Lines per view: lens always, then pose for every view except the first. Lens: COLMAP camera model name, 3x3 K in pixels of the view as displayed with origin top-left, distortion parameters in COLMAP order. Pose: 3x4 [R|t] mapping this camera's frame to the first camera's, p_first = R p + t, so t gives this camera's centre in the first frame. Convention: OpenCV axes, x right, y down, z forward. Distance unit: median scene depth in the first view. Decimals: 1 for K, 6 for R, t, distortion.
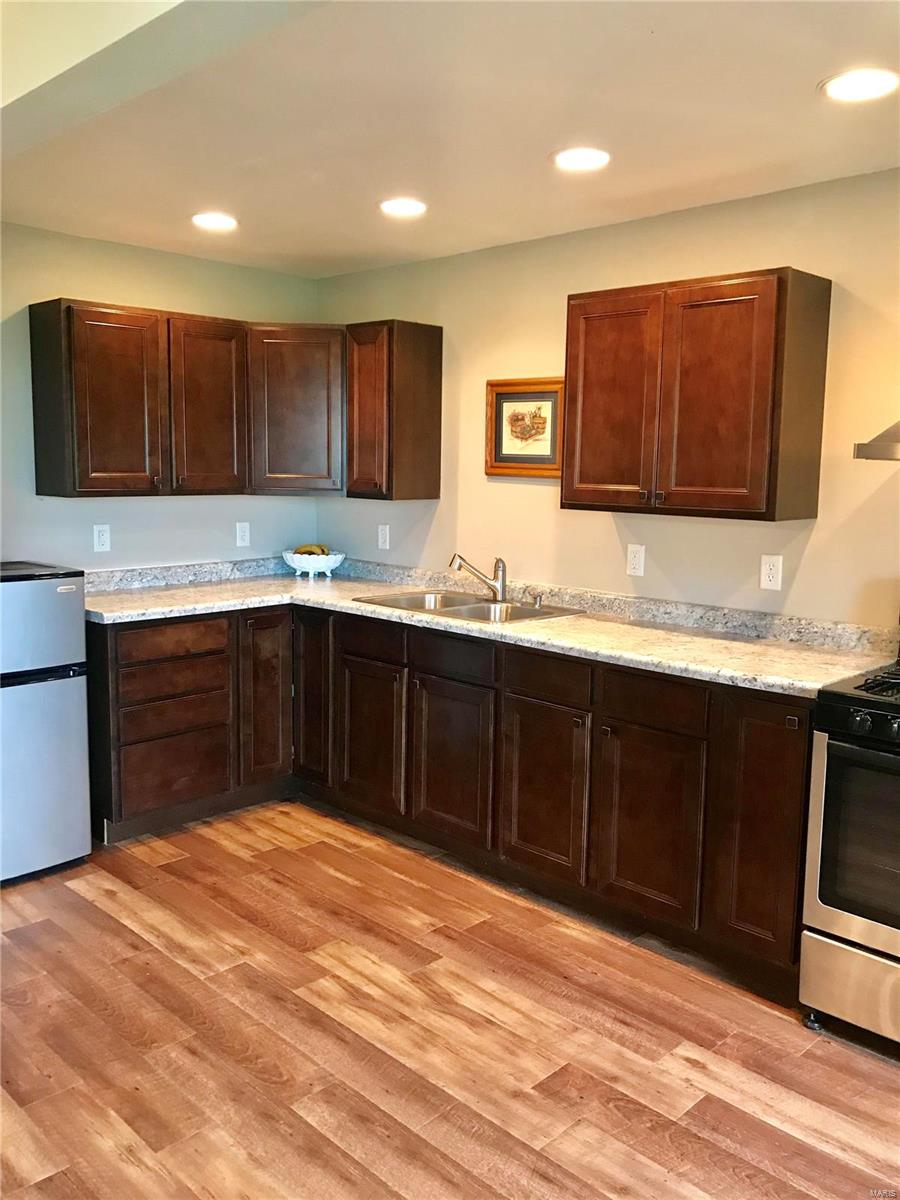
lens RADIAL K [[987.0, 0, 455.8], [0, 987.0, 580.3], [0, 0, 1]] dist [0.026293, -0.024482]
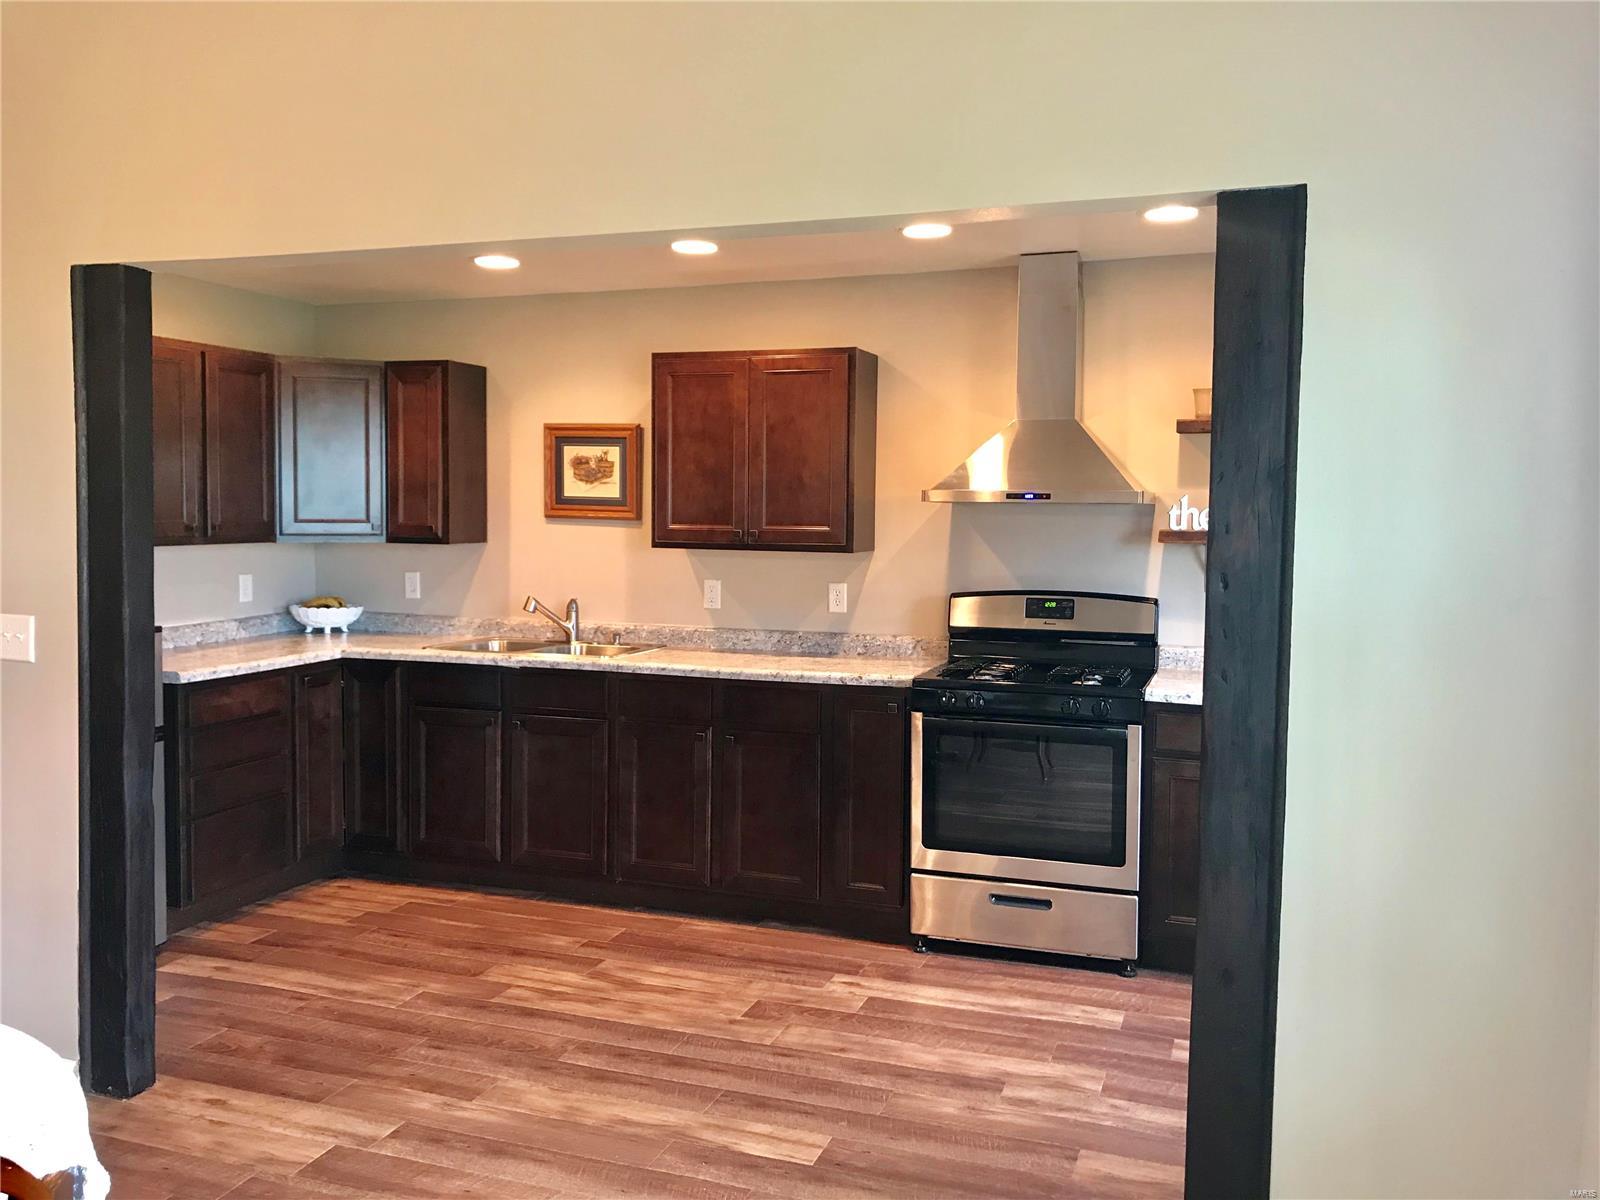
lens RADIAL K [[1315.9, 0, 792.7], [0, 1315.9, 561.6], [0, 0, 1]] dist [0.026293, -0.024482]
pose [[0.907797, -0.025720, 0.418620, -0.385753], [0.056052, 0.996604, -0.060321, 0.040912], [-0.415647, 0.078224, 0.906156, -0.392324]]
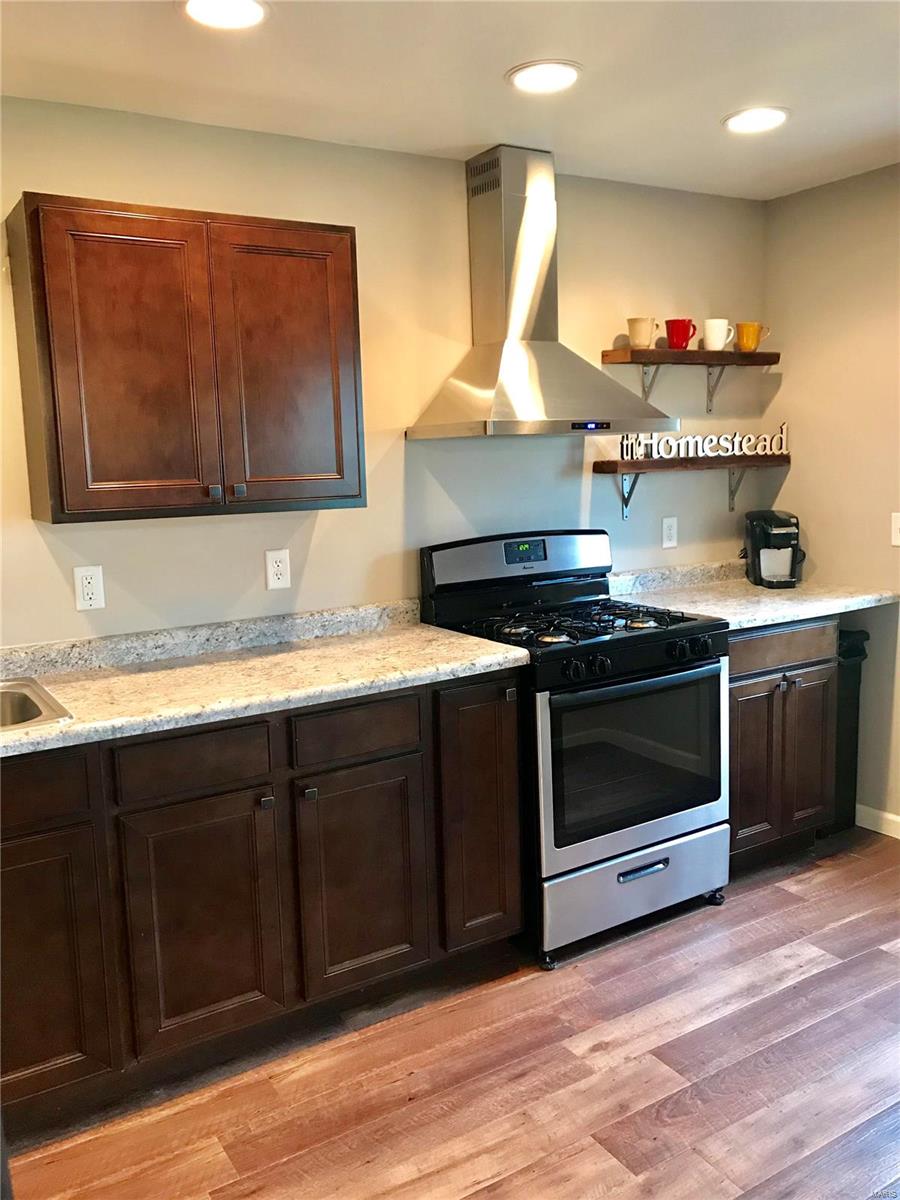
lens RADIAL K [[987.0, 0, 458.6], [0, 987.0, 586.2], [0, 0, 1]] dist [0.026293, -0.024482]
pose [[0.236085, -0.157399, 0.958900, -0.506284], [0.149235, 0.980961, 0.124278, -0.080750], [-0.960205, 0.113761, 0.255080, 0.633958]]
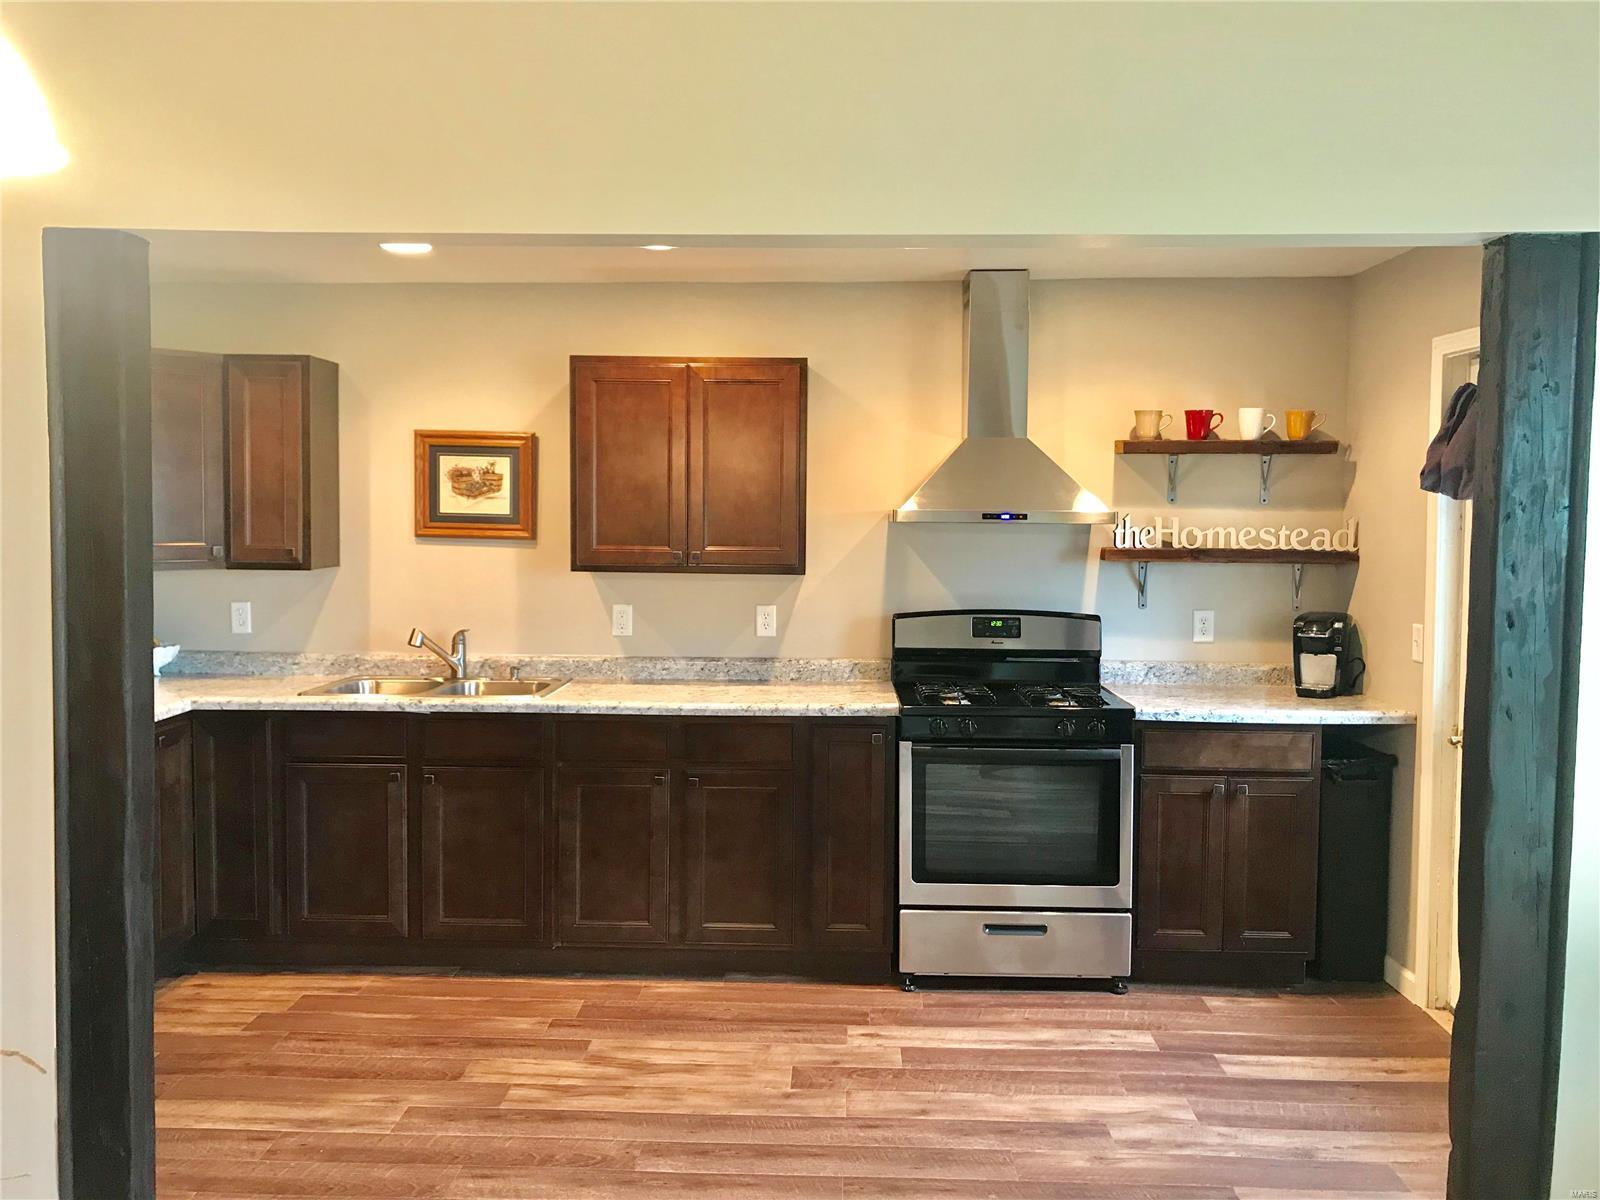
lens RADIAL K [[1315.9, 0, 798.4], [0, 1315.9, 562.6], [0, 0, 1]] dist [0.026293, -0.024482]
pose [[0.737980, -0.038831, 0.673705, -0.652920], [0.084994, 0.995741, -0.035710, -0.017631], [-0.669449, 0.083614, 0.738137, -0.111764]]
